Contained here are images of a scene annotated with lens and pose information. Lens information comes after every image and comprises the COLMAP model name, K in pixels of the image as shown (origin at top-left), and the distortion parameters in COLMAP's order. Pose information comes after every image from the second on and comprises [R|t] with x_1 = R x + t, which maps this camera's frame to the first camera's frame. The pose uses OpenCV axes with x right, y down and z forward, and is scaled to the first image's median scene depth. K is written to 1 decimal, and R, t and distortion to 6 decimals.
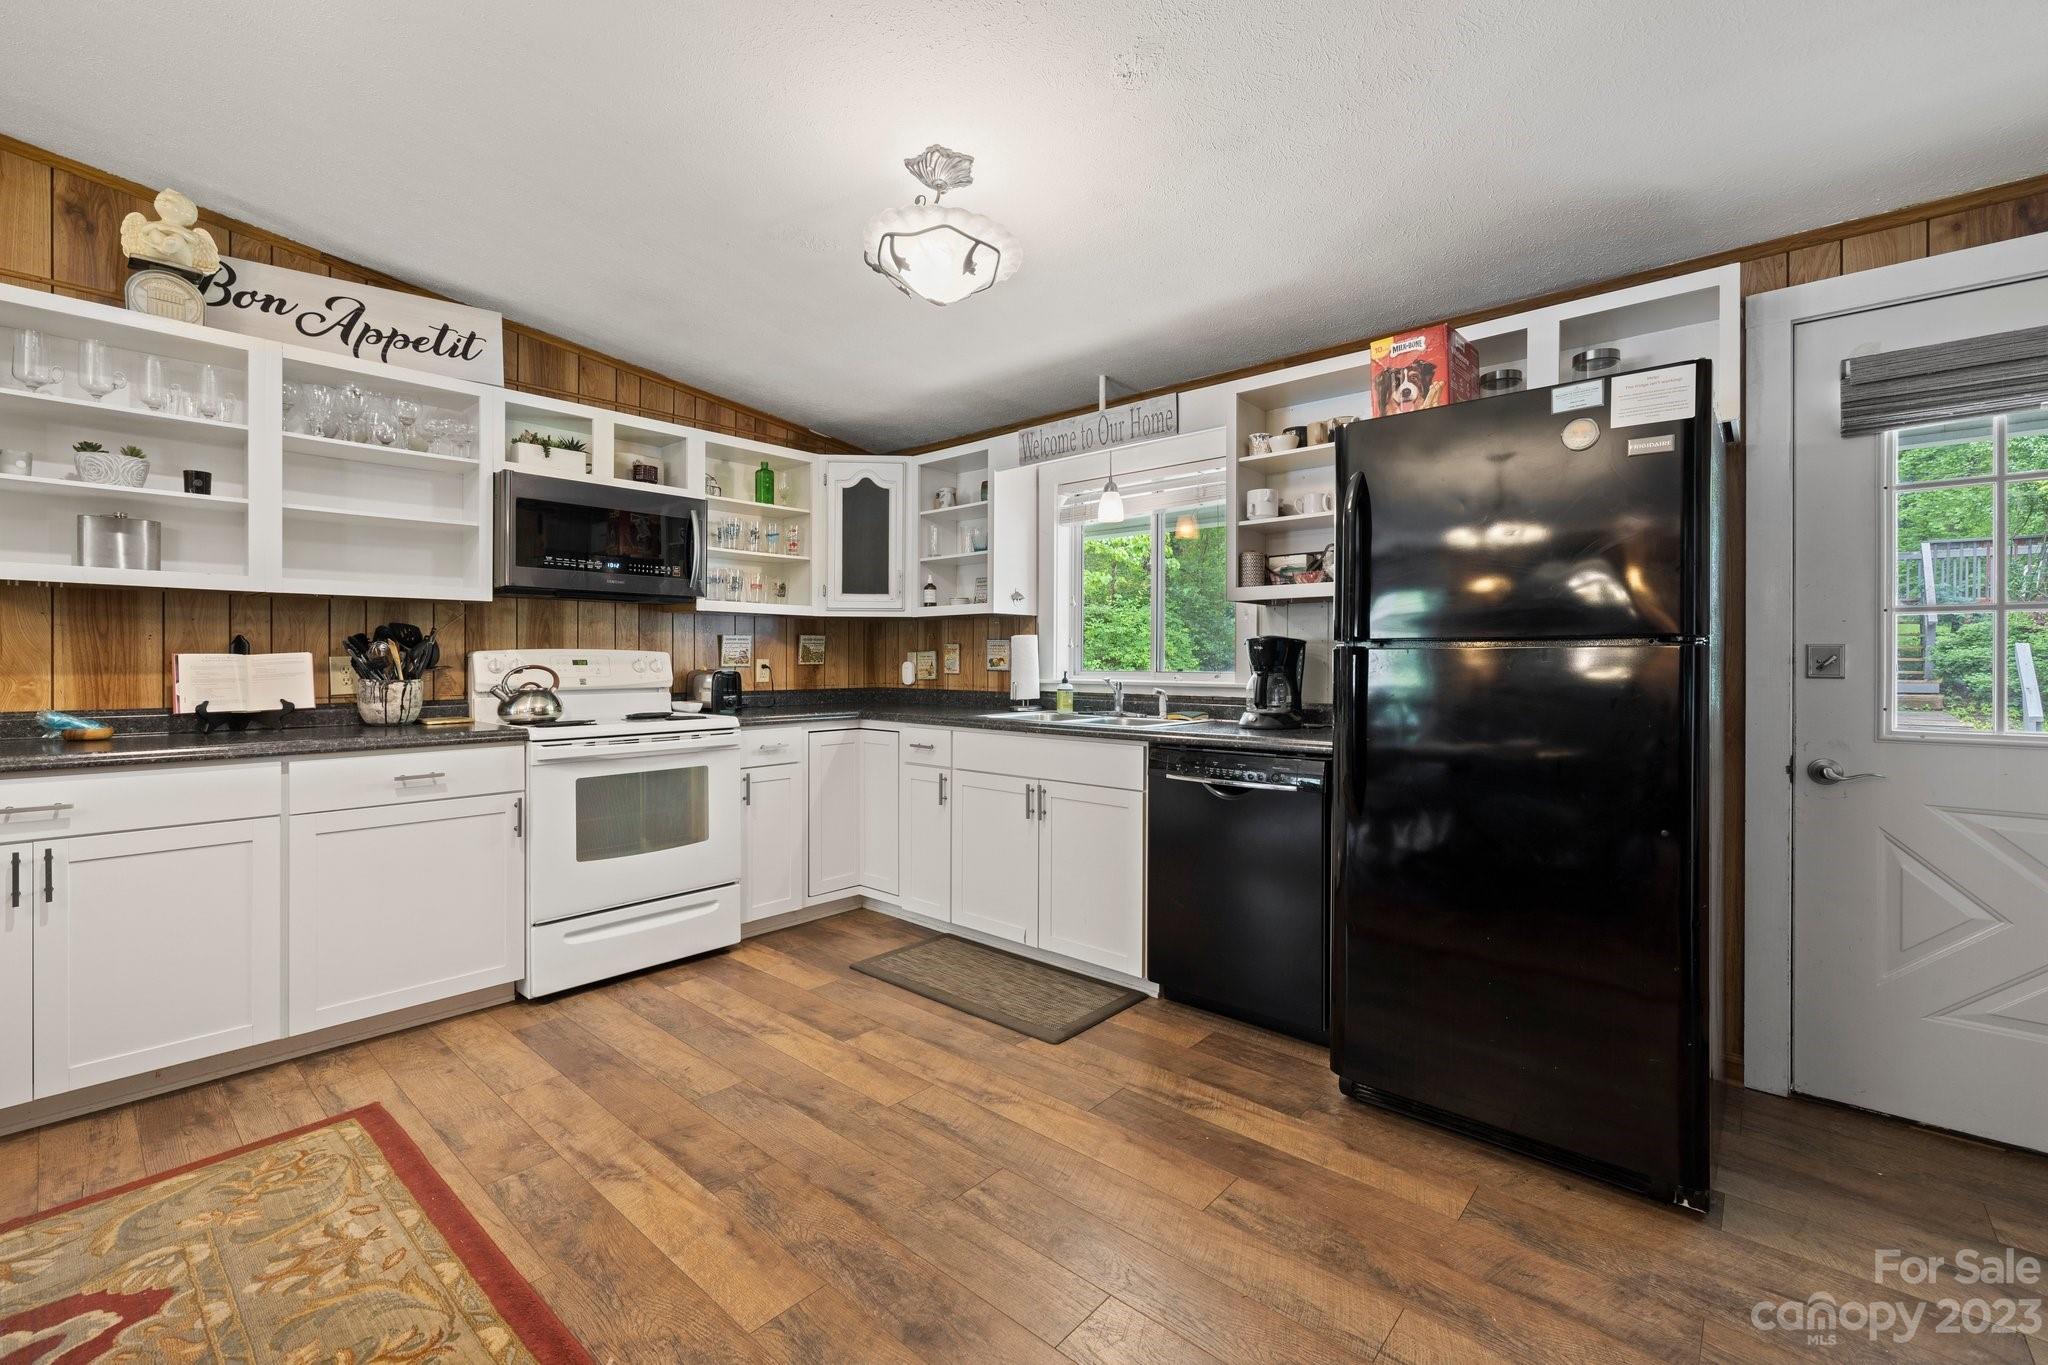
lens RADIAL K [[860.0, 0, 1016.4], [0, 860.0, 668.0], [0, 0, 1]] dist [-0.002046, -0.000019]
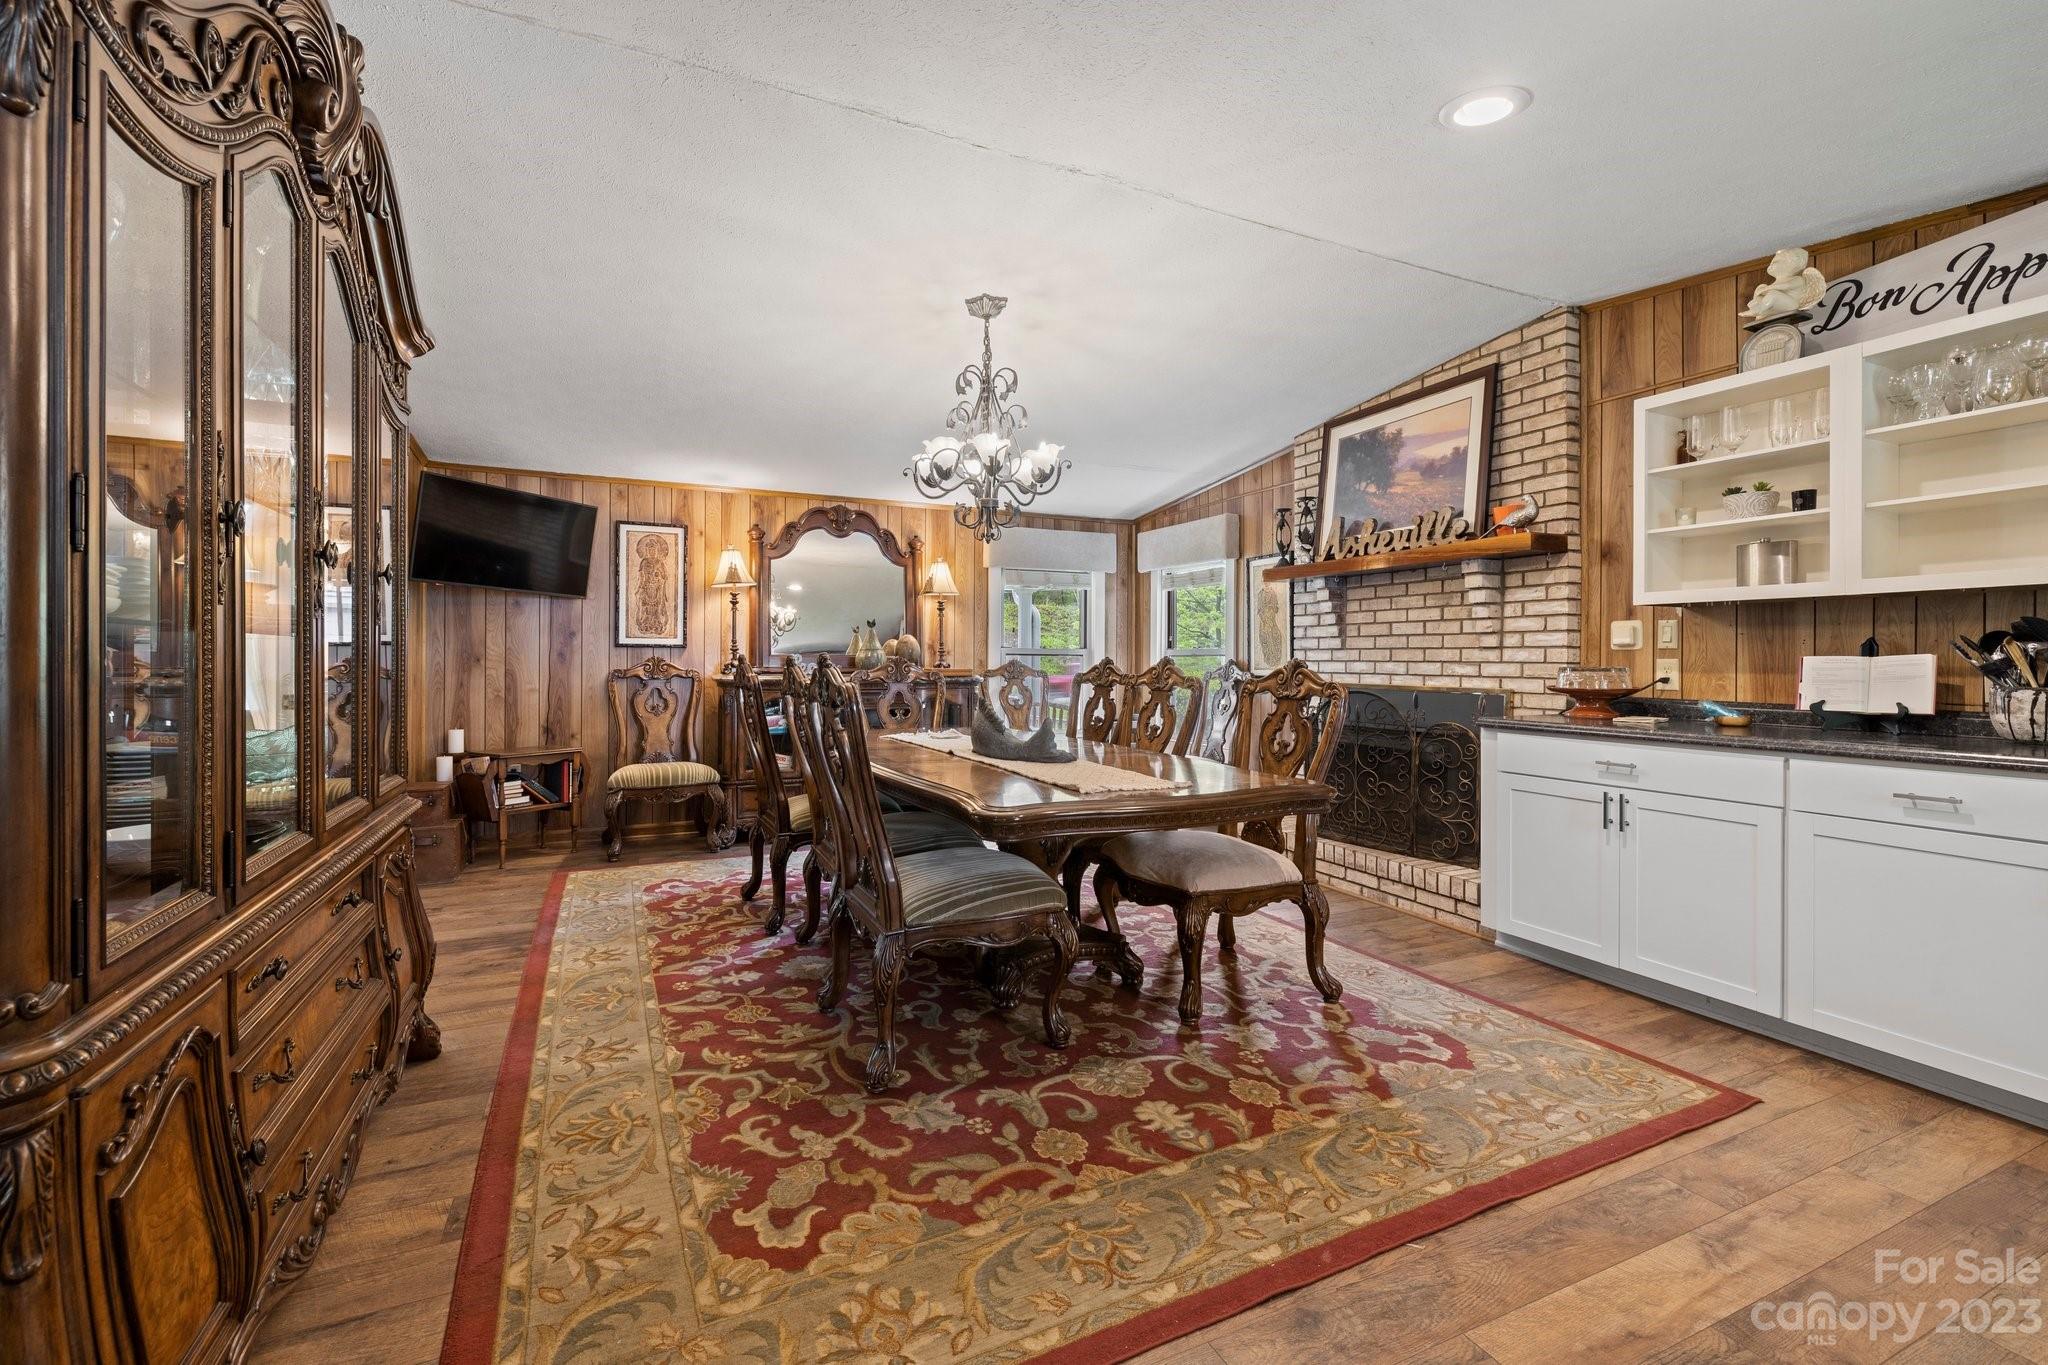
lens RADIAL K [[860.0, 0, 1011.0], [0, 860.0, 666.1], [0, 0, 1]] dist [-0.002046, -0.000019]
pose [[-0.408597, 0.006004, -0.912695, 0.463836], [-0.011653, 0.999863, 0.011795, -0.004918], [0.912641, 0.015455, -0.408471, 0.521957]]
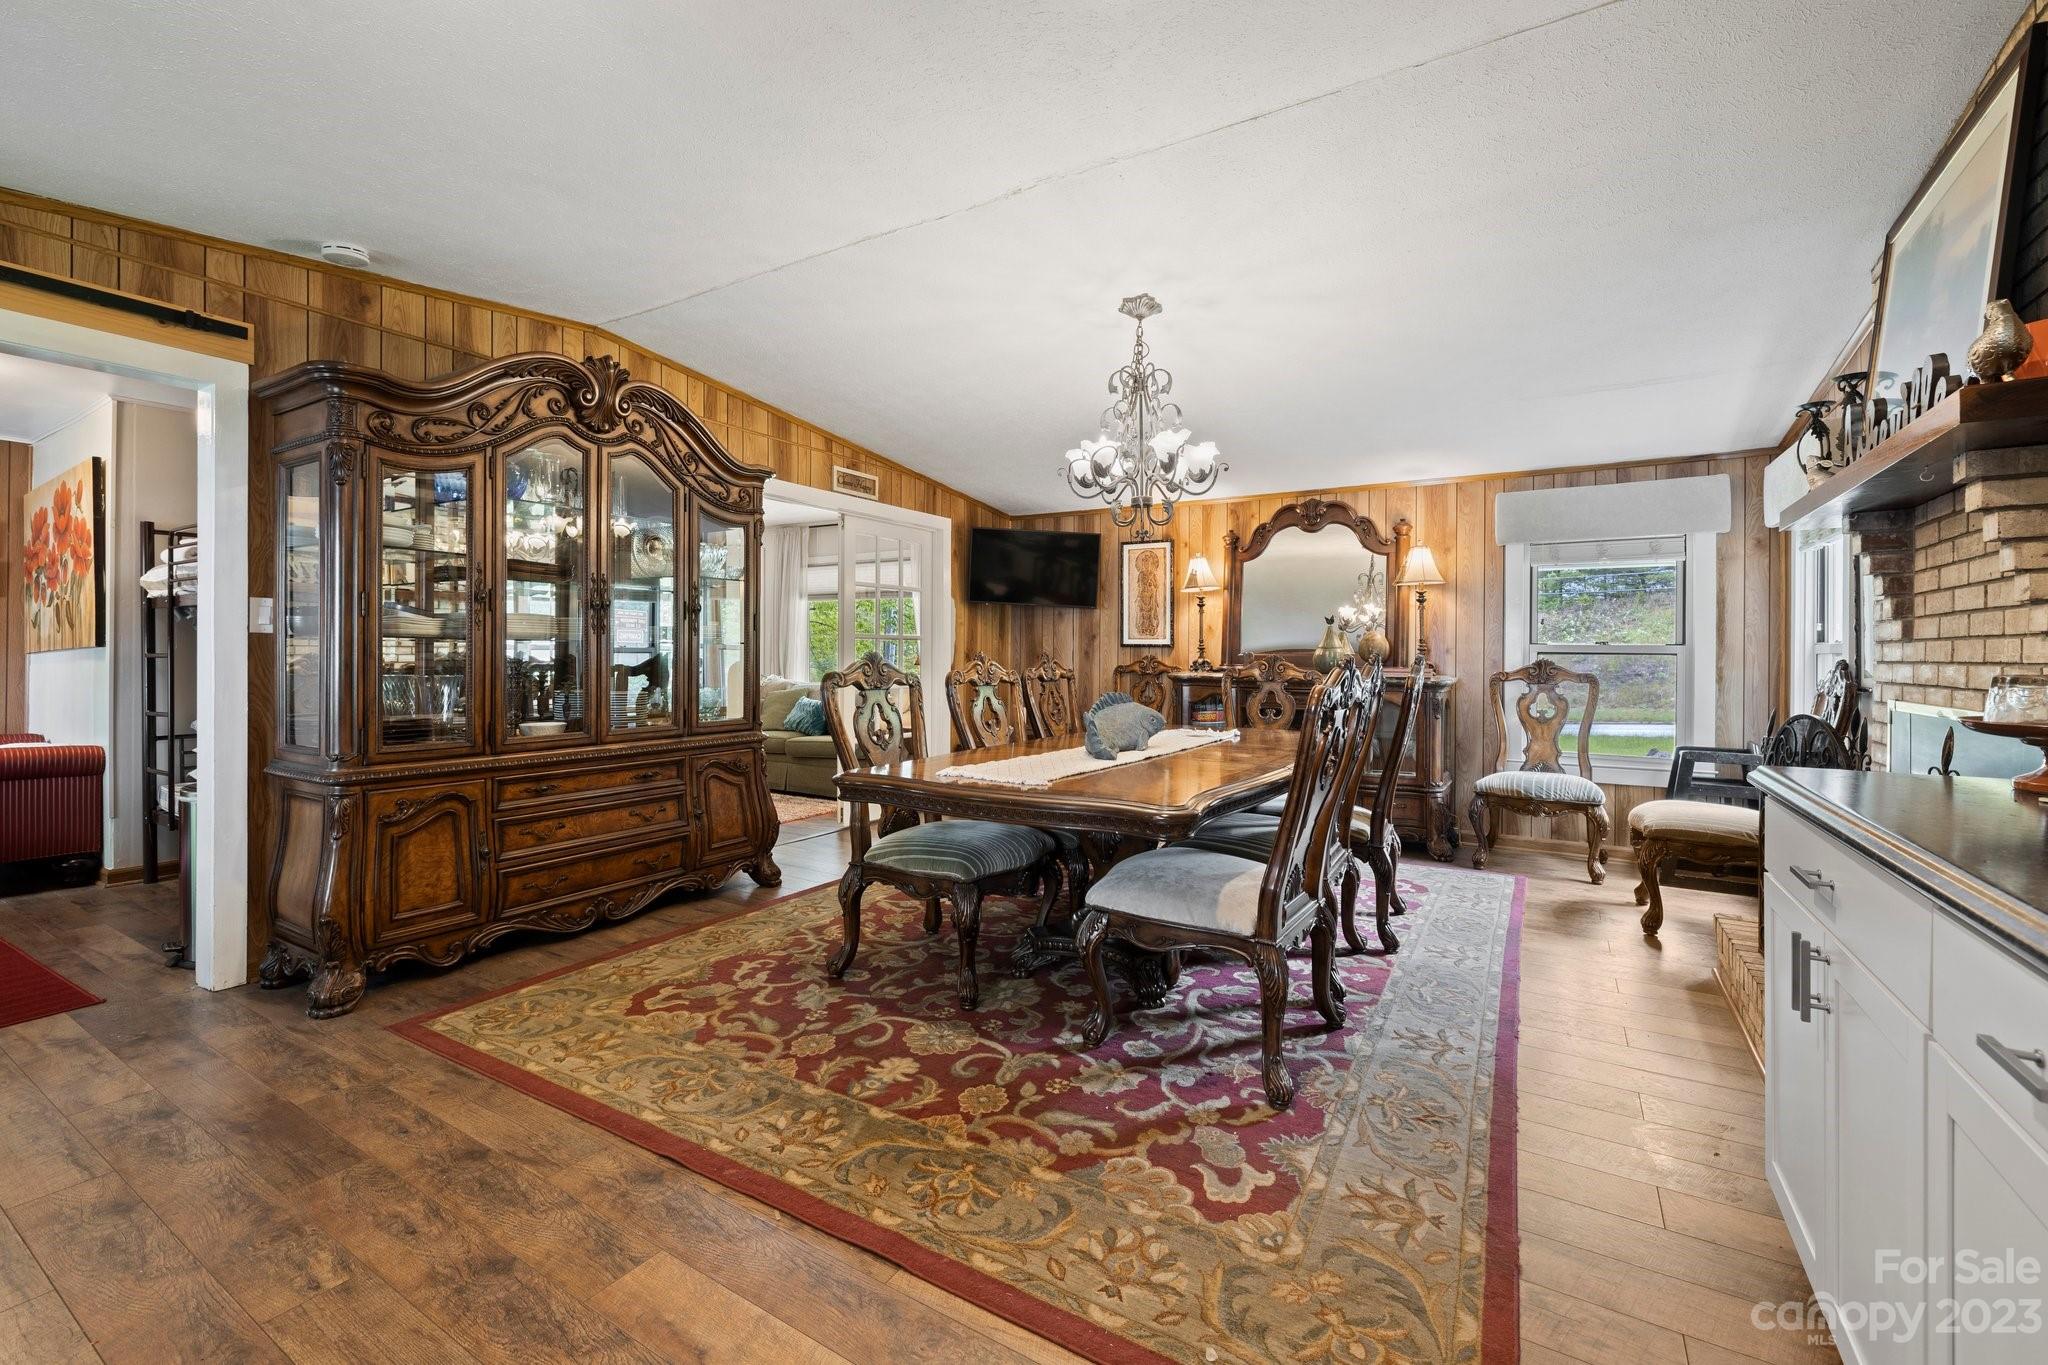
lens RADIAL K [[860.0, 0, 1008.3], [0, 860.0, 655.1], [0, 0, 1]] dist [-0.002046, -0.000019]
pose [[-0.986094, -0.007965, -0.166000, -0.322984], [-0.009423, 0.999924, 0.007993, -0.008802], [0.165924, 0.009446, -0.986093, 1.241604]]
